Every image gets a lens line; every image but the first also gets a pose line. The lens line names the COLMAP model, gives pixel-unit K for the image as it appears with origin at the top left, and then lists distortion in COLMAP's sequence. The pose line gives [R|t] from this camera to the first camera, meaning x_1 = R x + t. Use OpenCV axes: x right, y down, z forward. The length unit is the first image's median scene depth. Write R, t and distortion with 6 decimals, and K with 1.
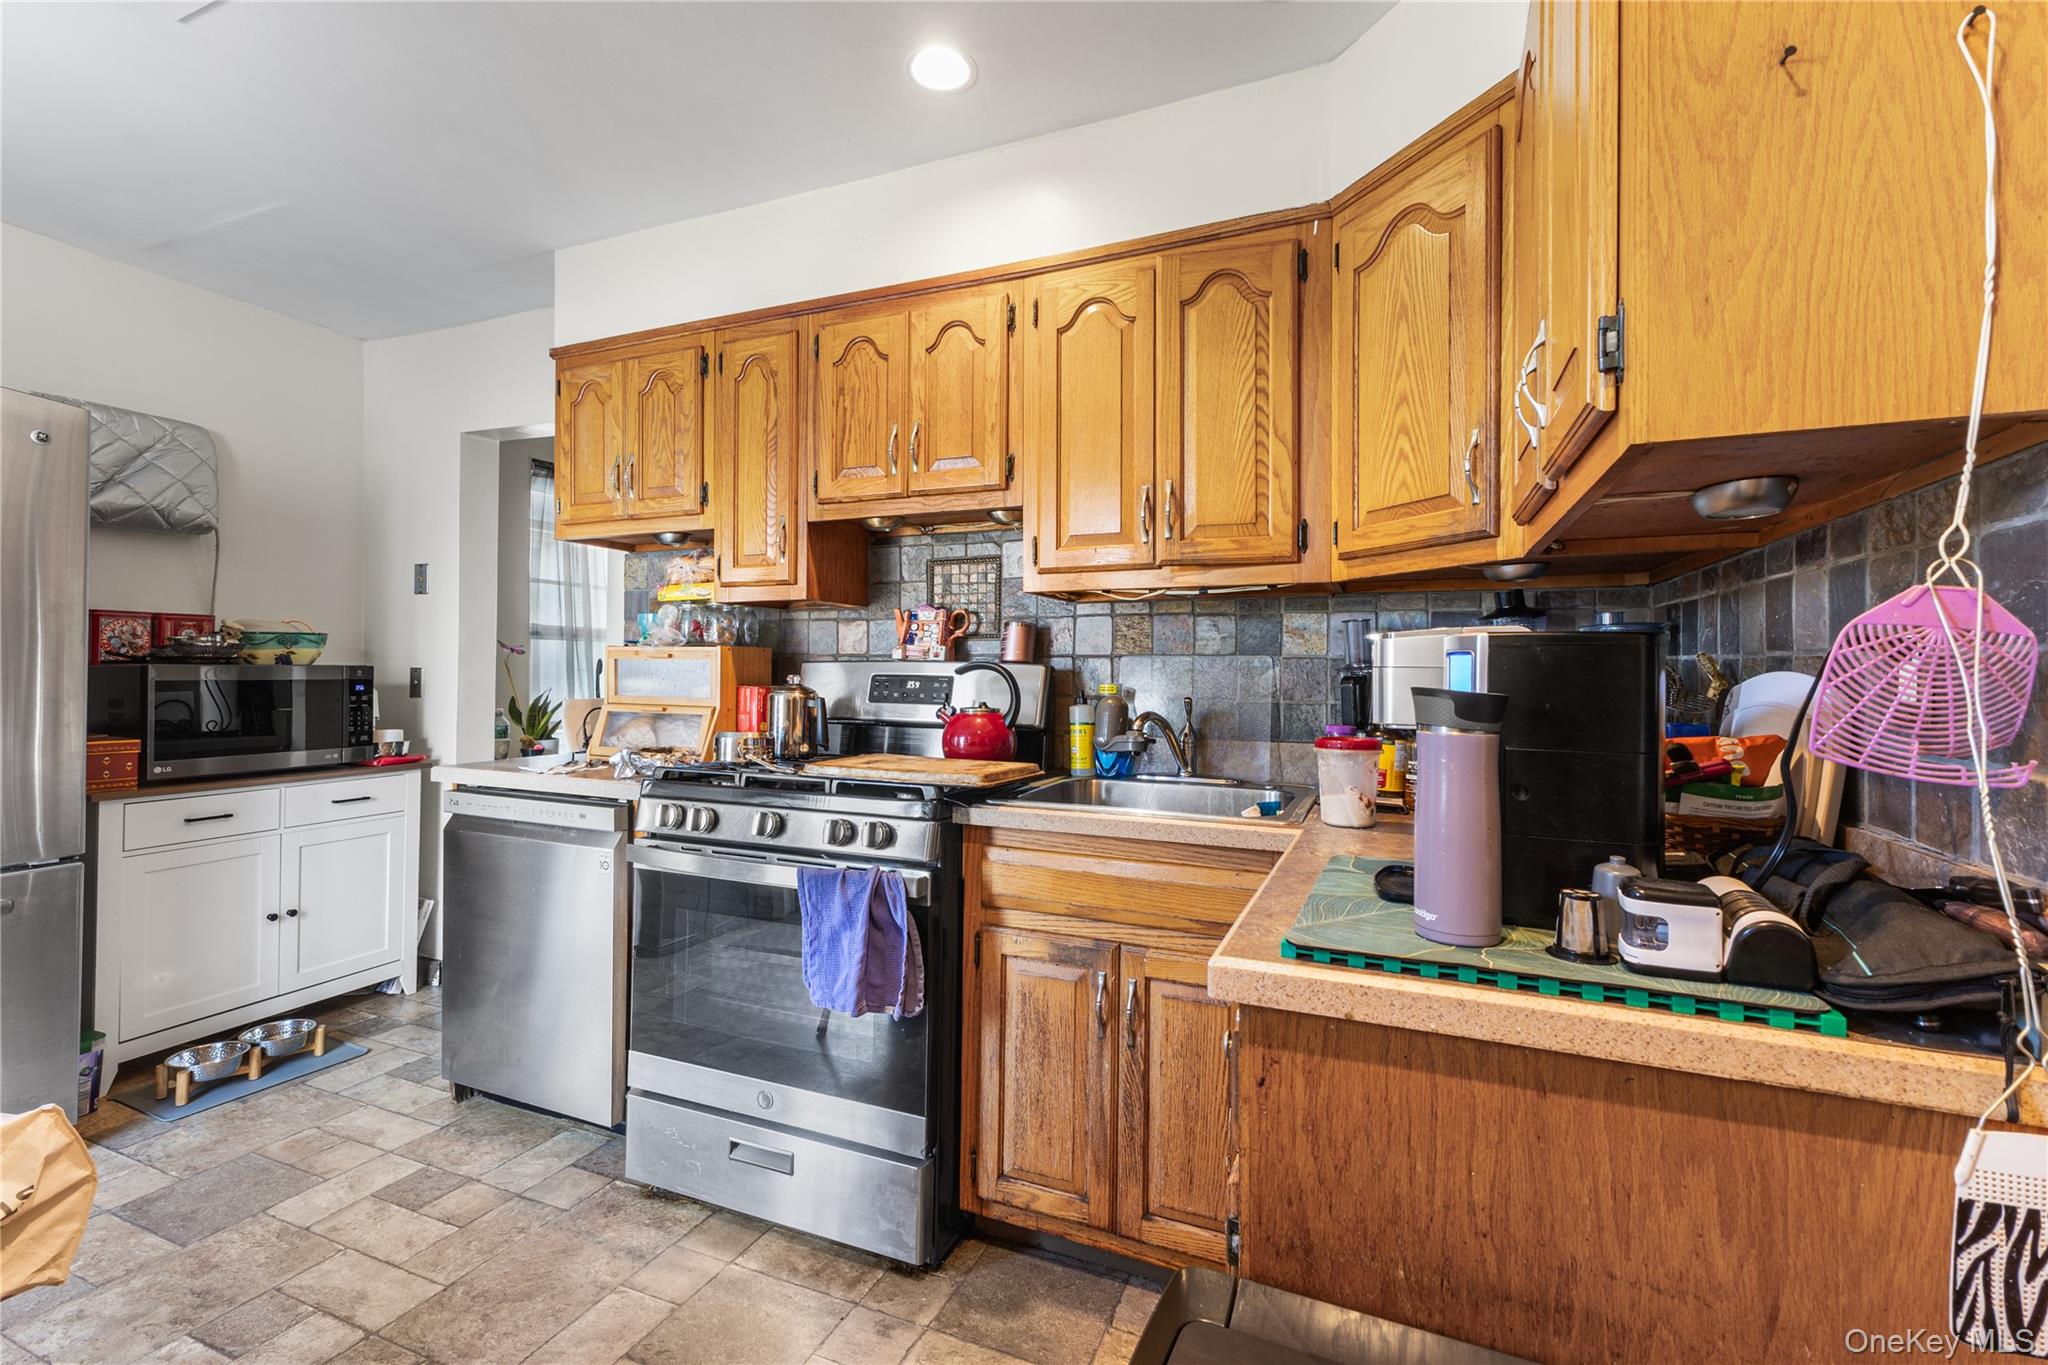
lens RADIAL K [[898.1, 0, 1020.3], [0, 898.1, 679.7], [0, 0, 1]] dist [0.023207, -0.005720]
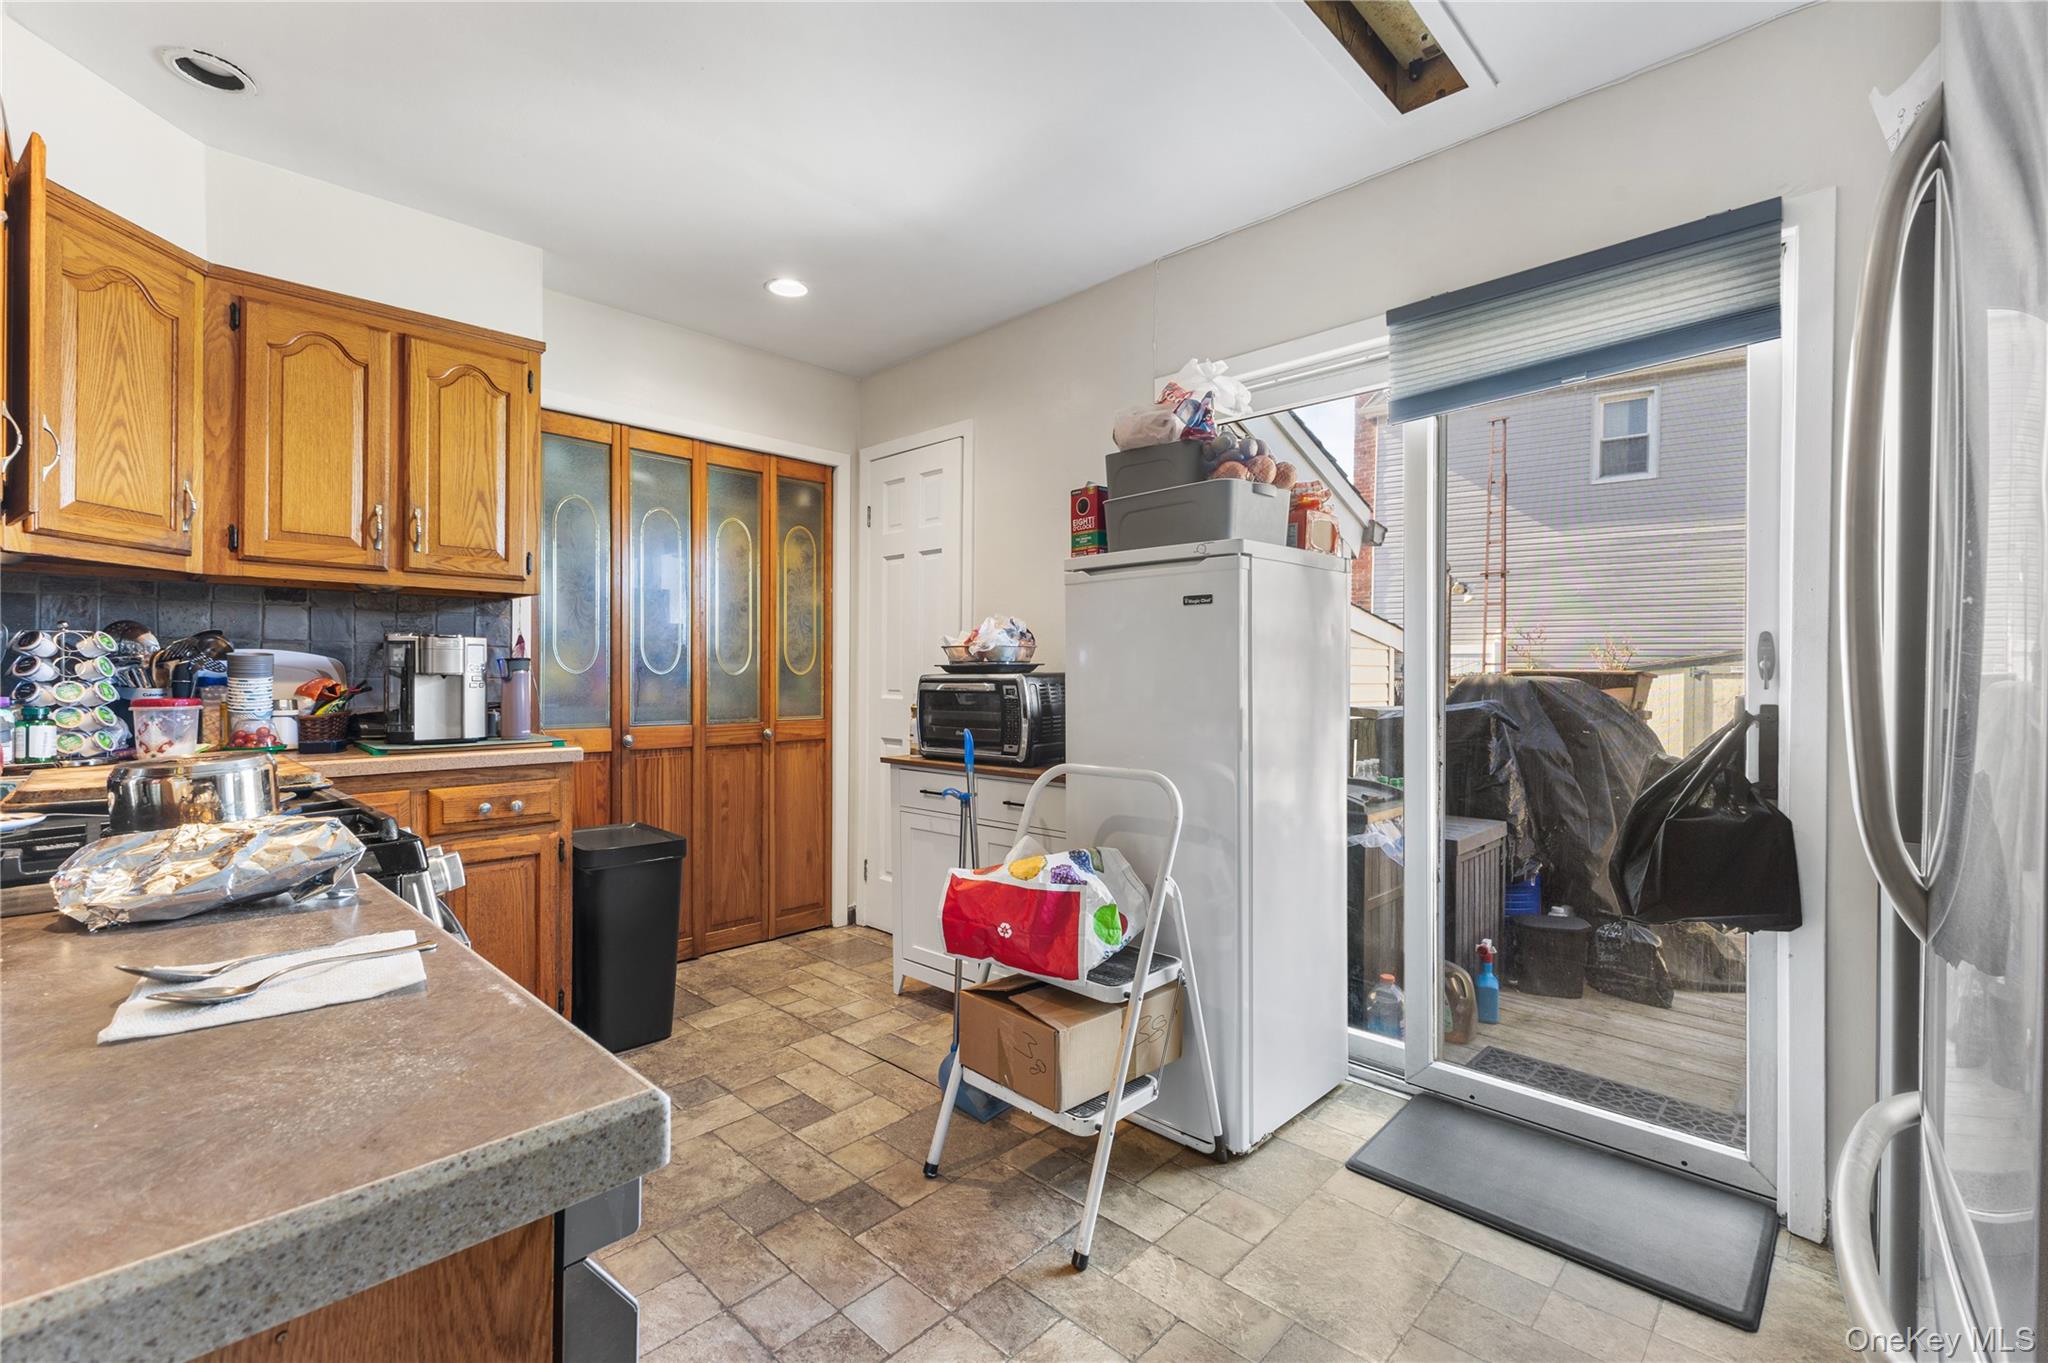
lens RADIAL K [[898.1, 0, 1017.1], [0, 898.1, 667.0], [0, 0, 1]] dist [0.023207, -0.005720]
pose [[-0.931706, -0.008927, 0.363103, -1.367599], [-0.007290, 0.999956, 0.005879, 0.004525], [-0.363139, 0.002831, -0.931731, 2.025566]]
